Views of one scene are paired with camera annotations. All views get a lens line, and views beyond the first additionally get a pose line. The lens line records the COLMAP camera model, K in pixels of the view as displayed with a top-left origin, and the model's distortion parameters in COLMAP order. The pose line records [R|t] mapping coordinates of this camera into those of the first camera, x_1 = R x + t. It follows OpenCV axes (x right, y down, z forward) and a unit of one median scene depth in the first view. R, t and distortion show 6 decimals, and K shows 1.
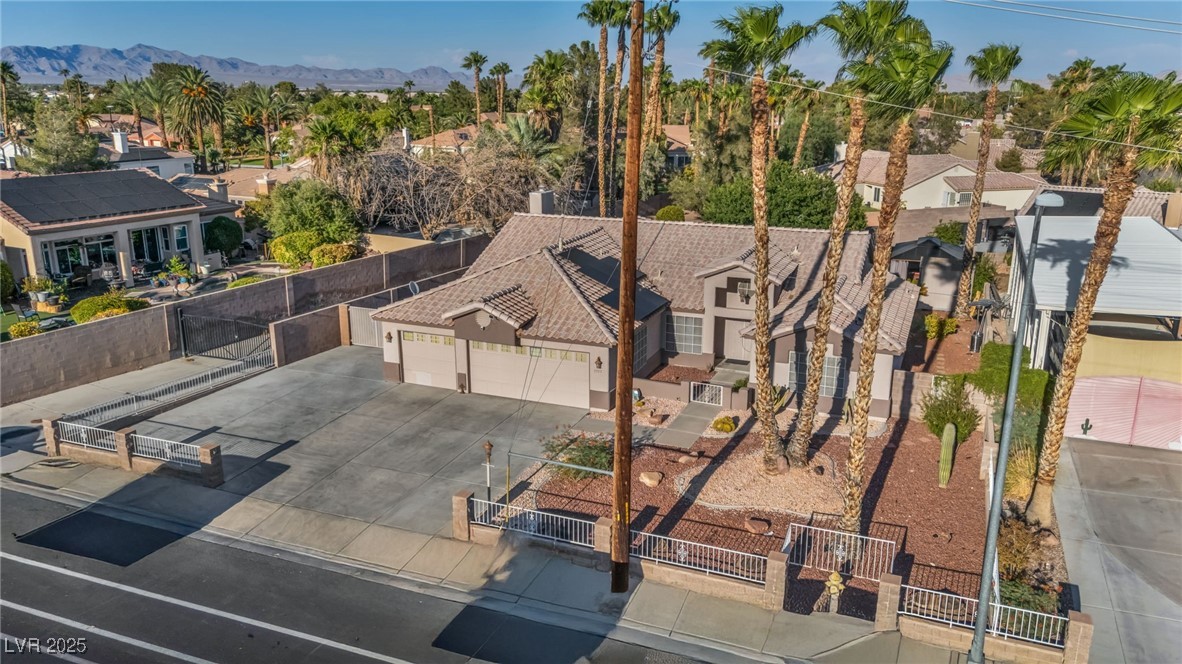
lens RADIAL K [[883.8, 0, 595.4], [0, 883.8, 329.8], [0, 0, 1]] dist [0.077224, -0.075873]
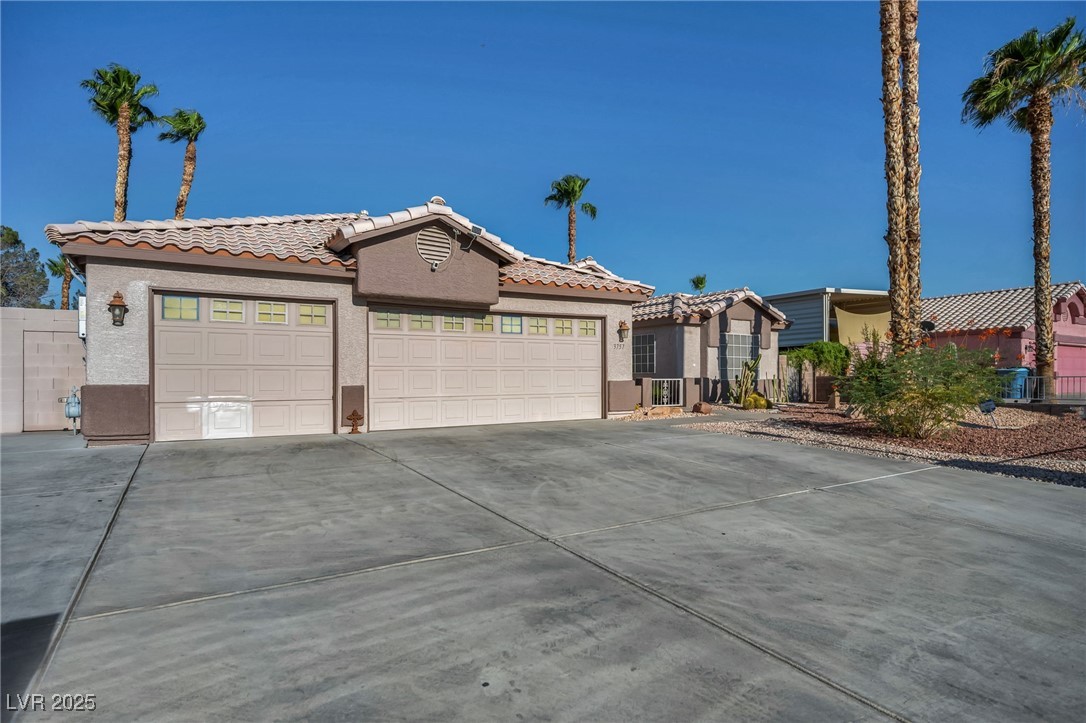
lens RADIAL K [[590.2, 0, 549.2], [0, 590.2, 372.4], [0, 0, 1]] dist [-0.000113, -0.000863]
pose [[0.584947, -0.001390, 0.811070, -0.327879], [0.222722, 0.961832, -0.158979, 0.109644], [-0.779892, 0.273638, 0.562931, 0.757859]]
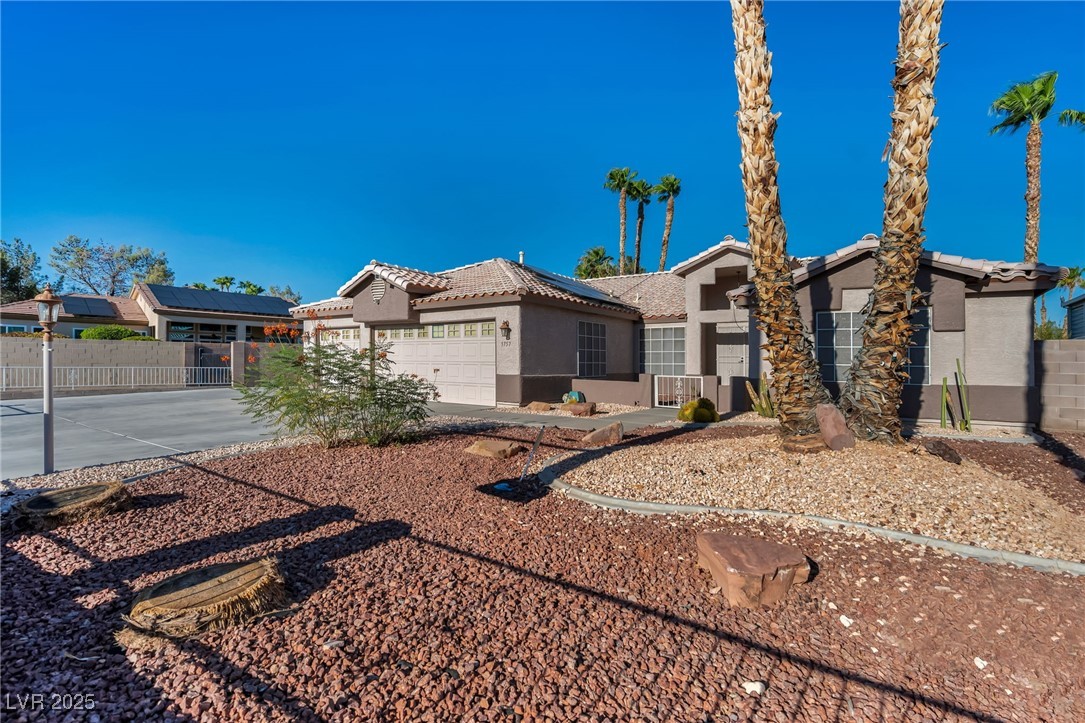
lens RADIAL K [[508.6, 0, 546.3], [0, 508.6, 355.8], [0, 0, 1]] dist [0.000665, 0.000141]
pose [[0.972748, 0.002569, -0.231849, 0.113636], [-0.067477, 0.959795, -0.272471, 0.147777], [0.221827, 0.280691, 0.933812, 0.604455]]
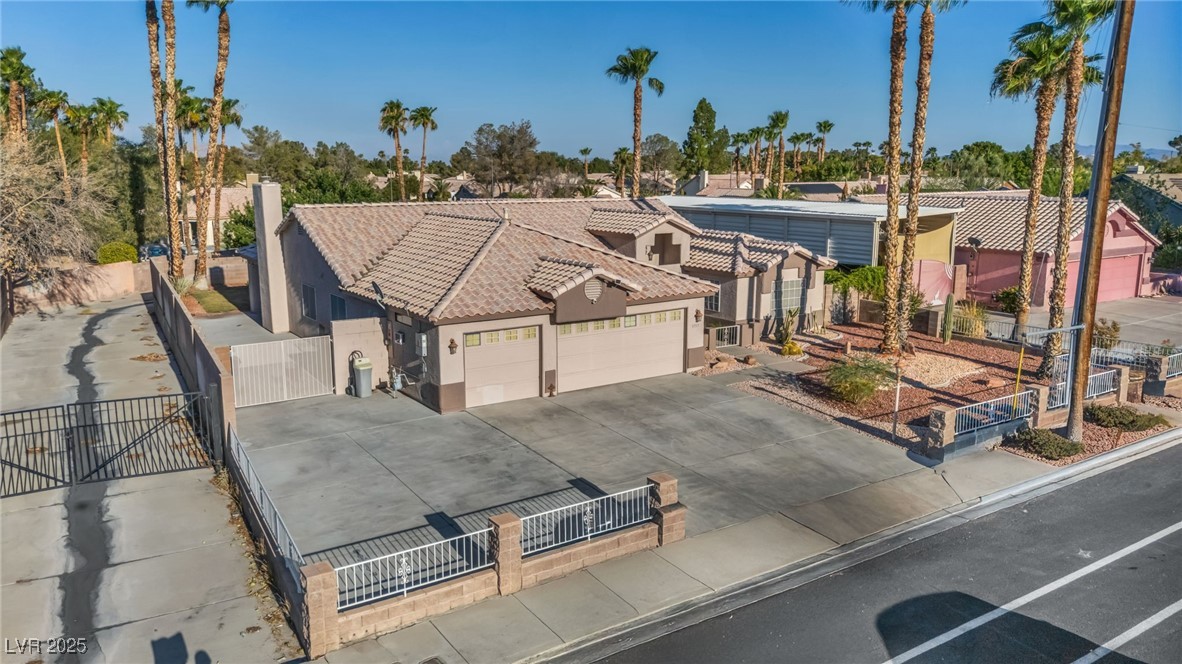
lens RADIAL K [[883.8, 0, 595.4], [0, 883.8, 329.8], [0, 0, 1]] dist [0.077224, -0.075873]
pose [[0.553204, -0.157441, 0.818032, -0.754255], [0.218698, 0.974983, 0.039751, -0.007754], [-0.803826, 0.156911, 0.573797, 0.516025]]
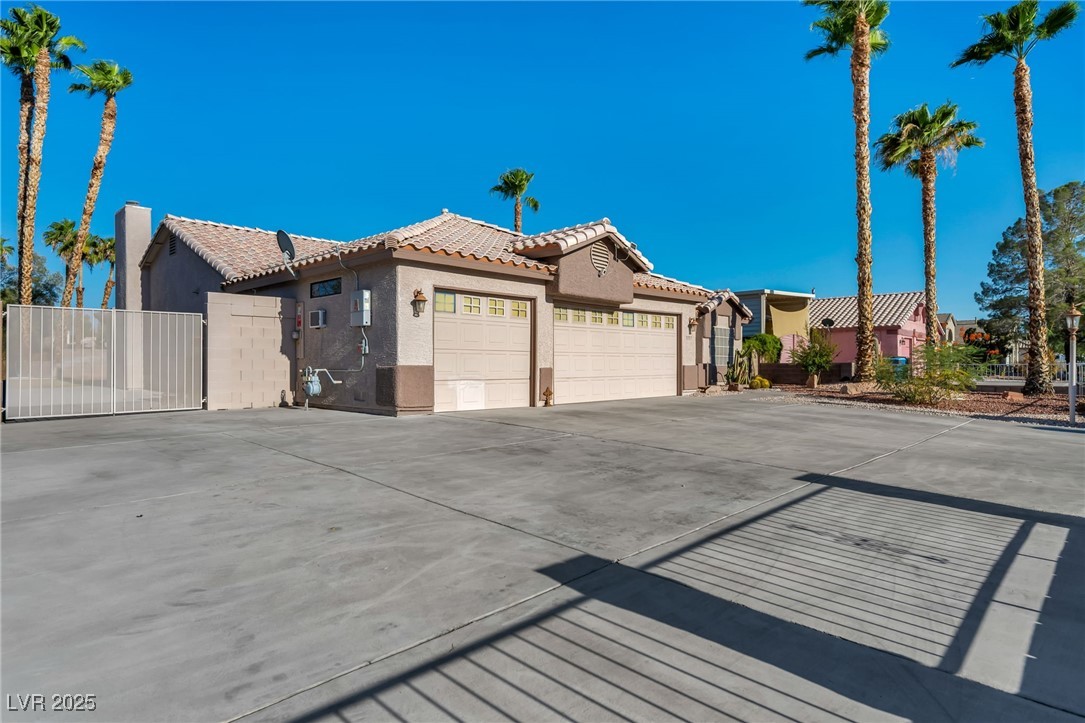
lens RADIAL K [[614.5, 0, 546.4], [0, 614.5, 356.6], [0, 0, 1]] dist [-0.004329, 0.001503]
pose [[0.365981, 0.004680, 0.930611, -0.494226], [0.245620, 0.964044, -0.101443, 0.080103], [-0.897624, 0.265703, 0.351672, 0.864011]]
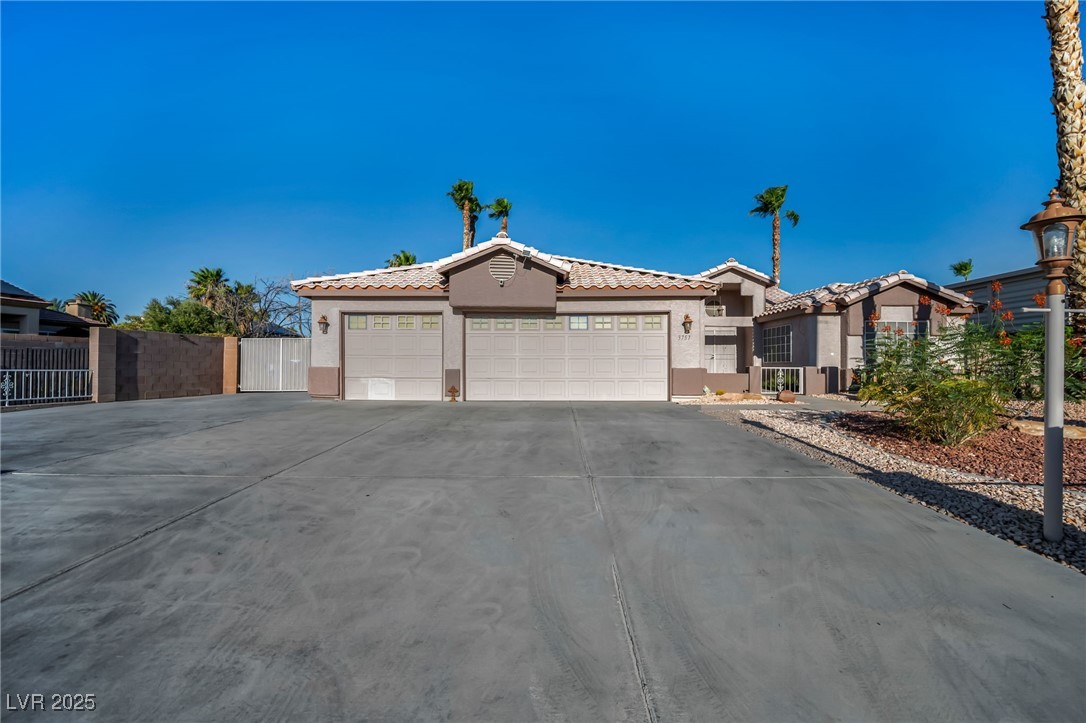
lens RADIAL K [[443.1, 0, 543.4], [0, 443.1, 356.8], [0, 0, 1]] dist [0.000578, -0.000023]
pose [[0.933220, 0.005100, 0.359268, -0.204084], [0.097133, 0.959088, -0.265923, 0.131320], [-0.345926, 0.283061, 0.894545, 0.686368]]
